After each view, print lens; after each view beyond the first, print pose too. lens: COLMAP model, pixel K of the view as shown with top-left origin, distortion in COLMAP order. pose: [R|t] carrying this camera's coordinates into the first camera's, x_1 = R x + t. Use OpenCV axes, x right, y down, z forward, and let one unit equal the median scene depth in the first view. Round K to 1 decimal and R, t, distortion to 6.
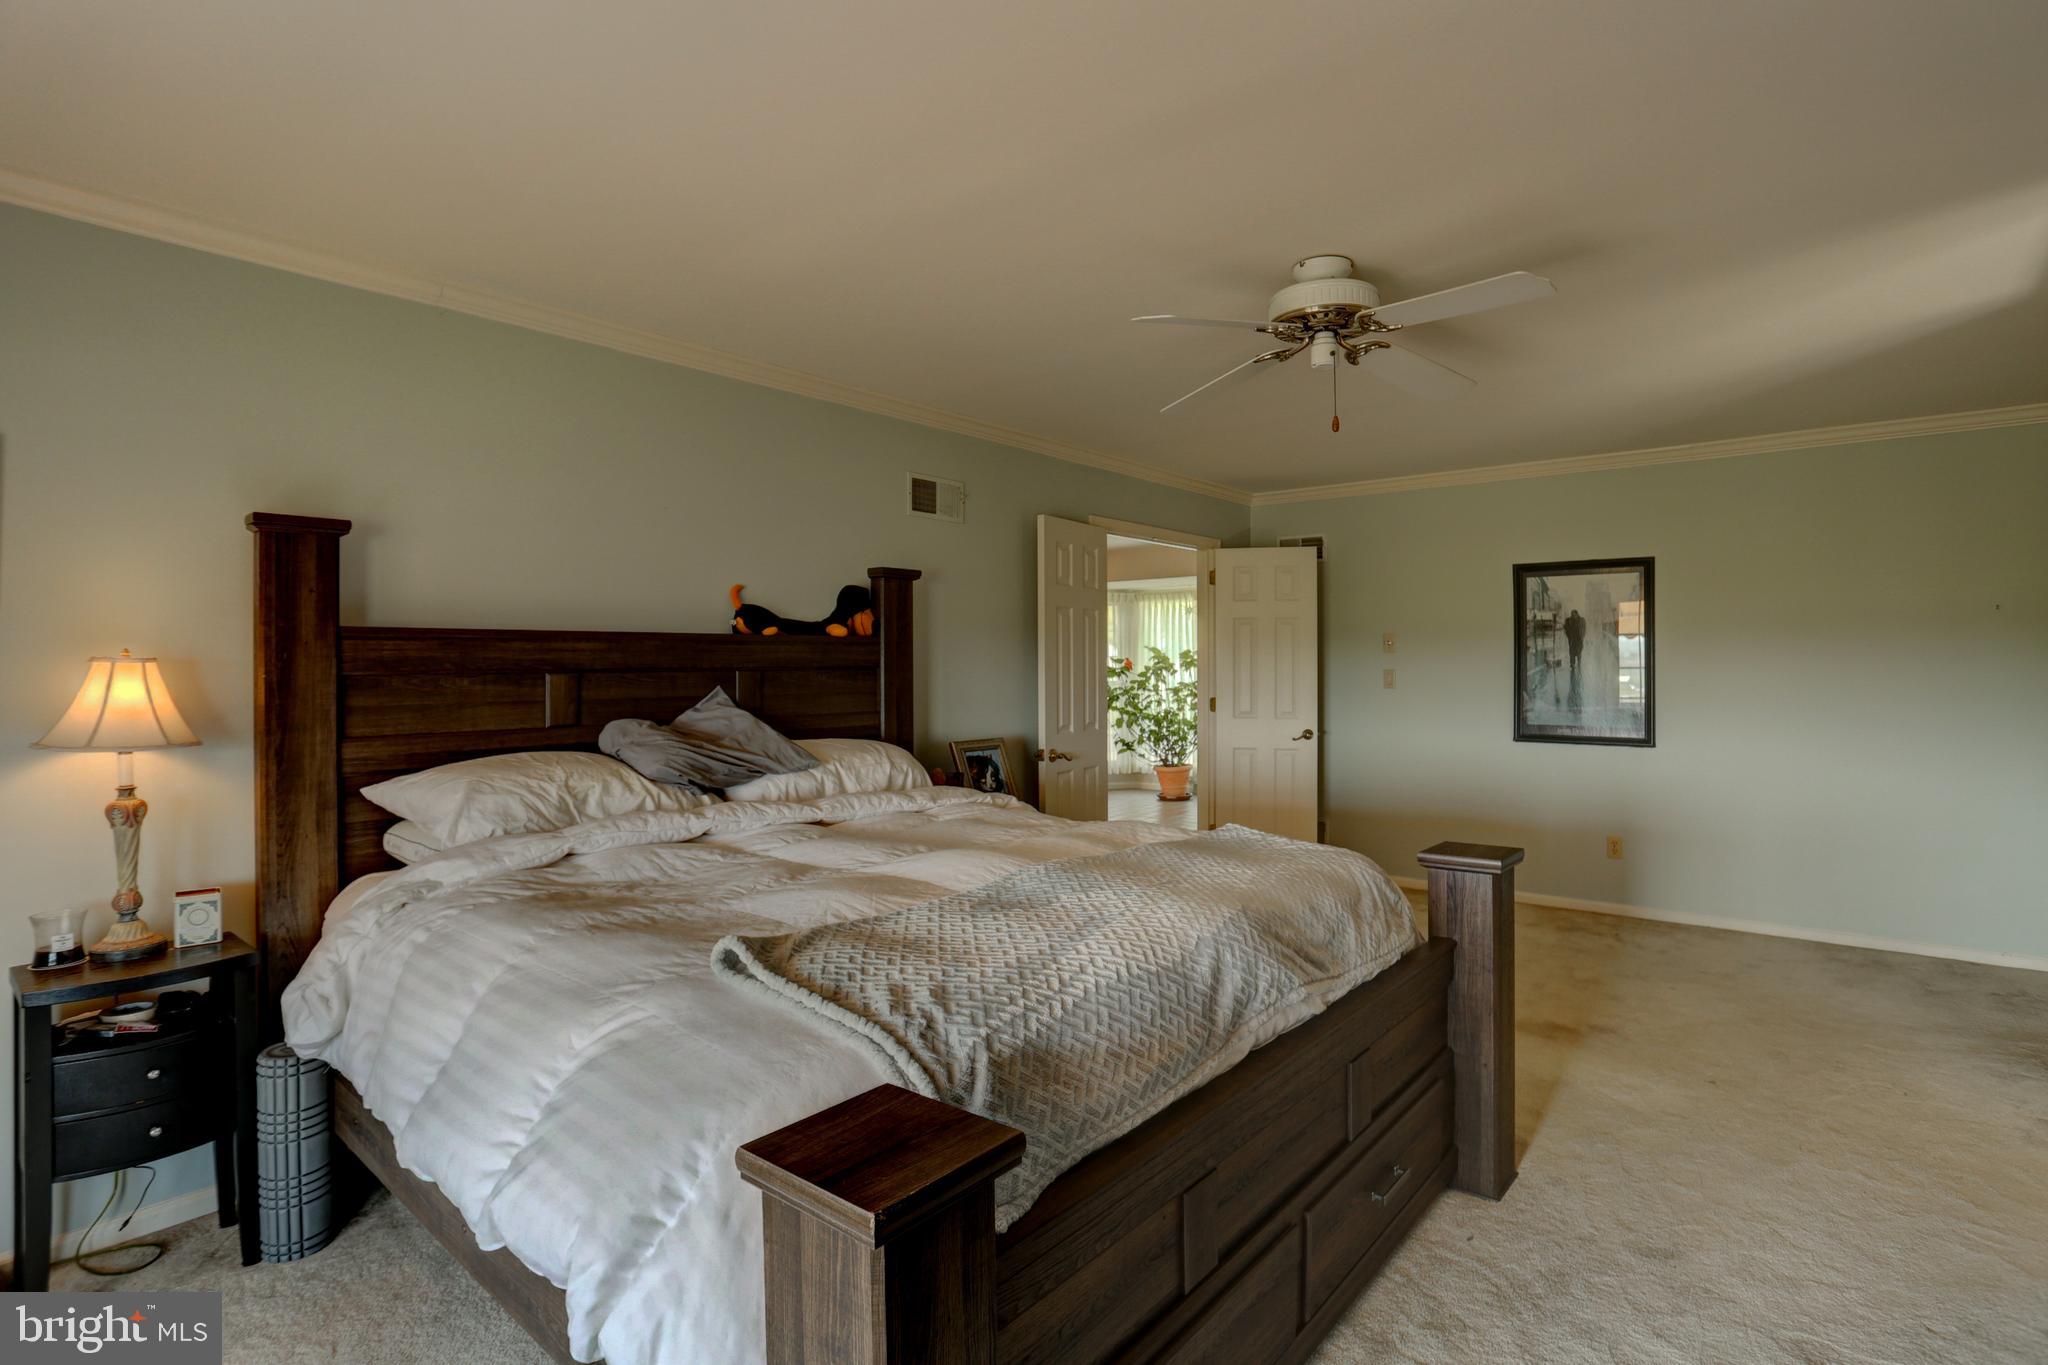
lens RADIAL K [[989.2, 0, 1035.1], [0, 989.2, 678.6], [0, 0, 1]] dist [-0.071545, 0.030107]
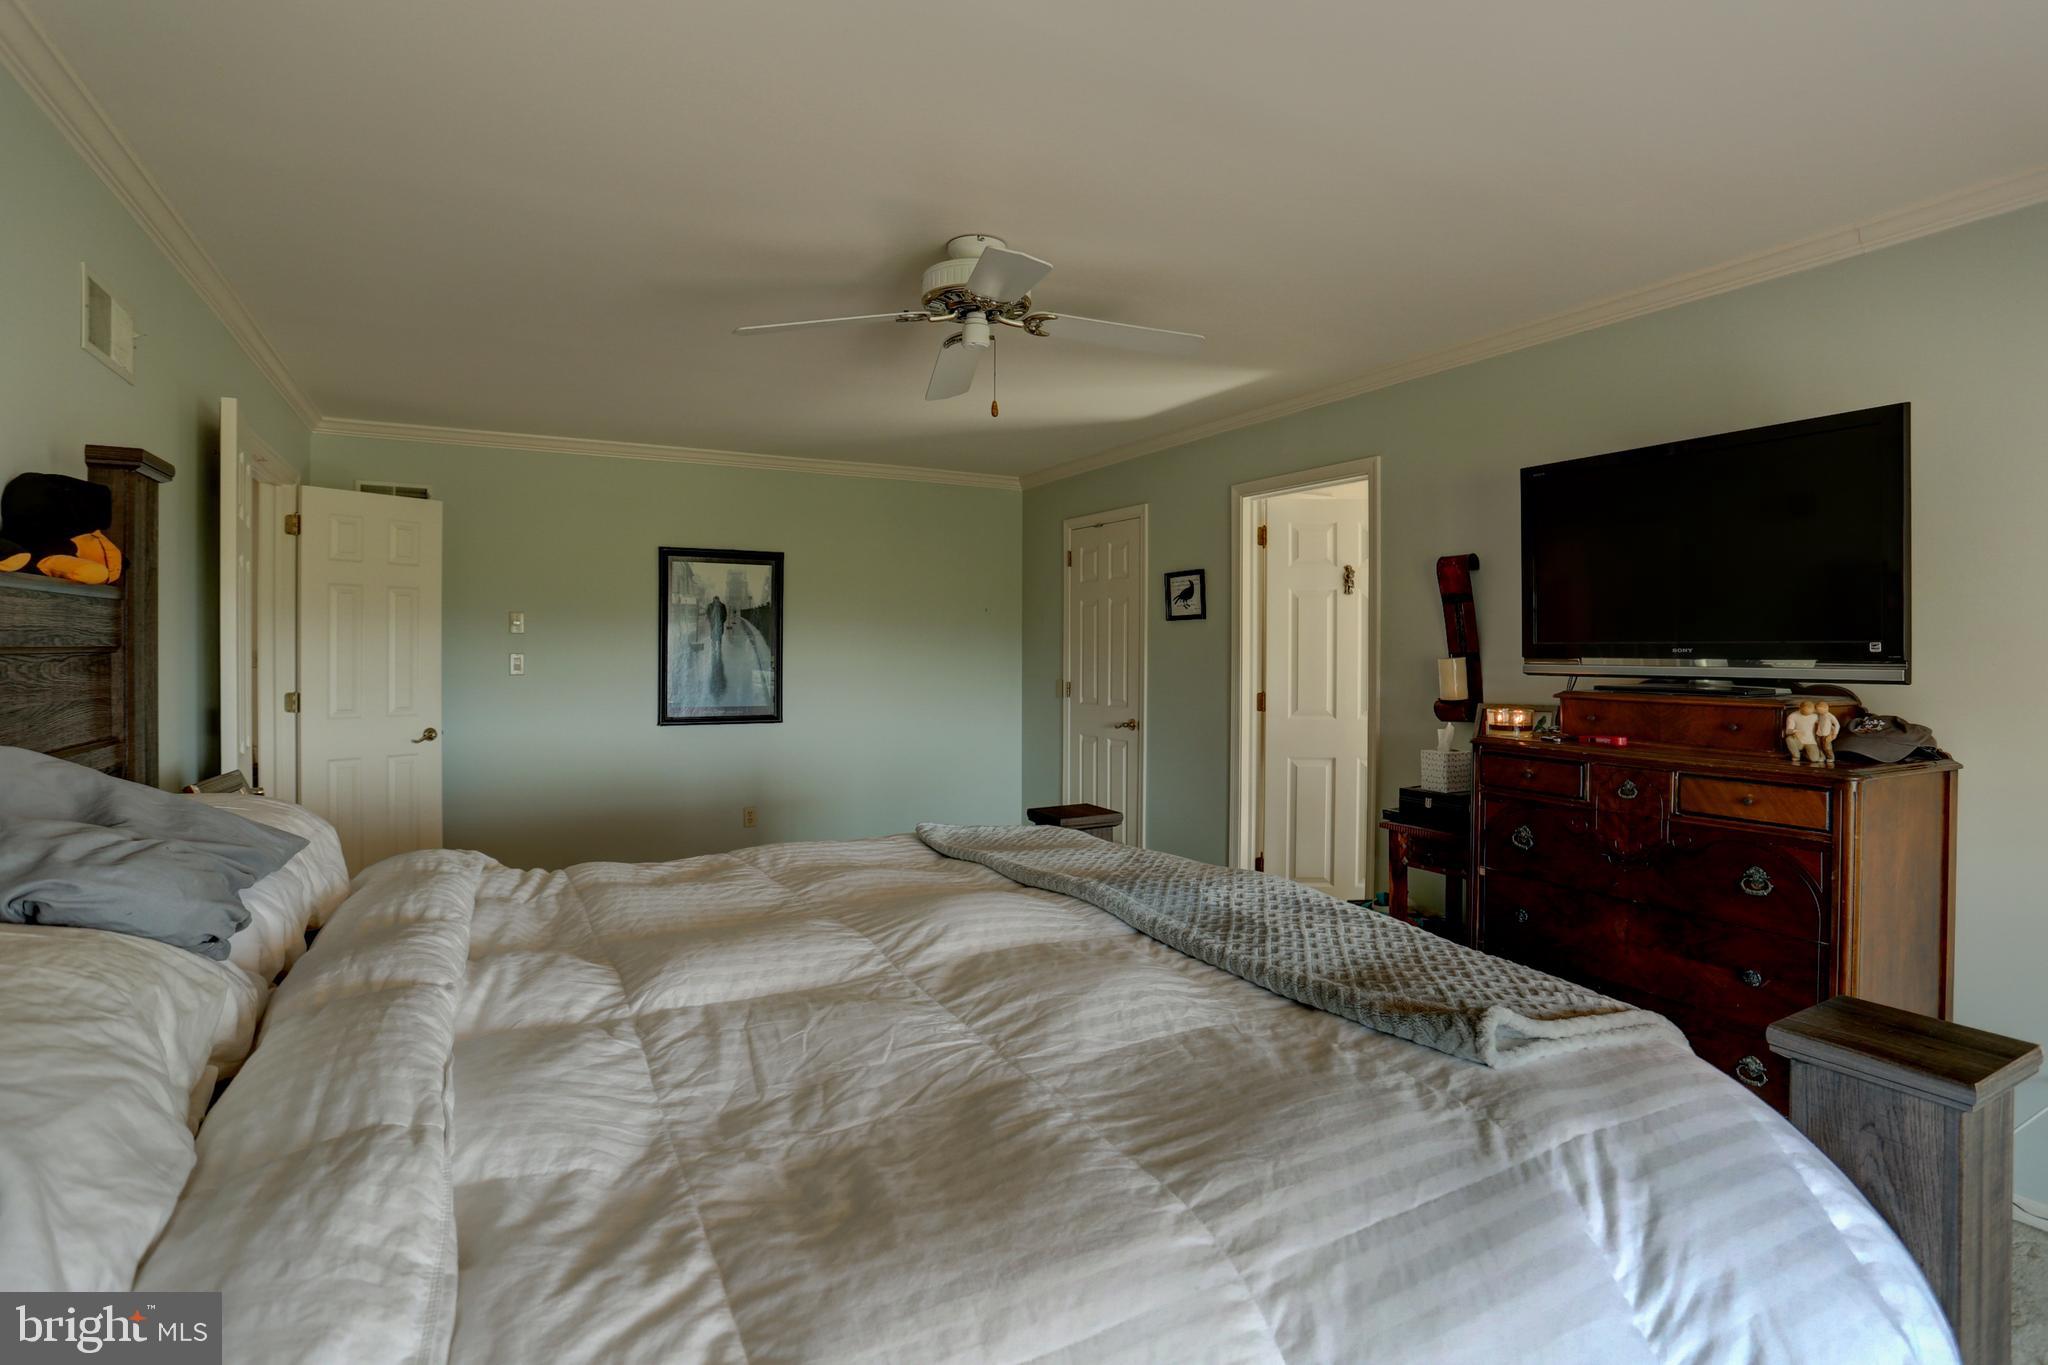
lens RADIAL K [[989.2, 0, 1035.1], [0, 989.2, 678.6], [0, 0, 1]] dist [-0.071545, 0.030107]
pose [[0.377242, -0.024742, 0.925784, -0.300888], [0.009250, 0.999694, 0.022948, -0.002432], [-0.926068, -0.000093, 0.377356, 0.279072]]
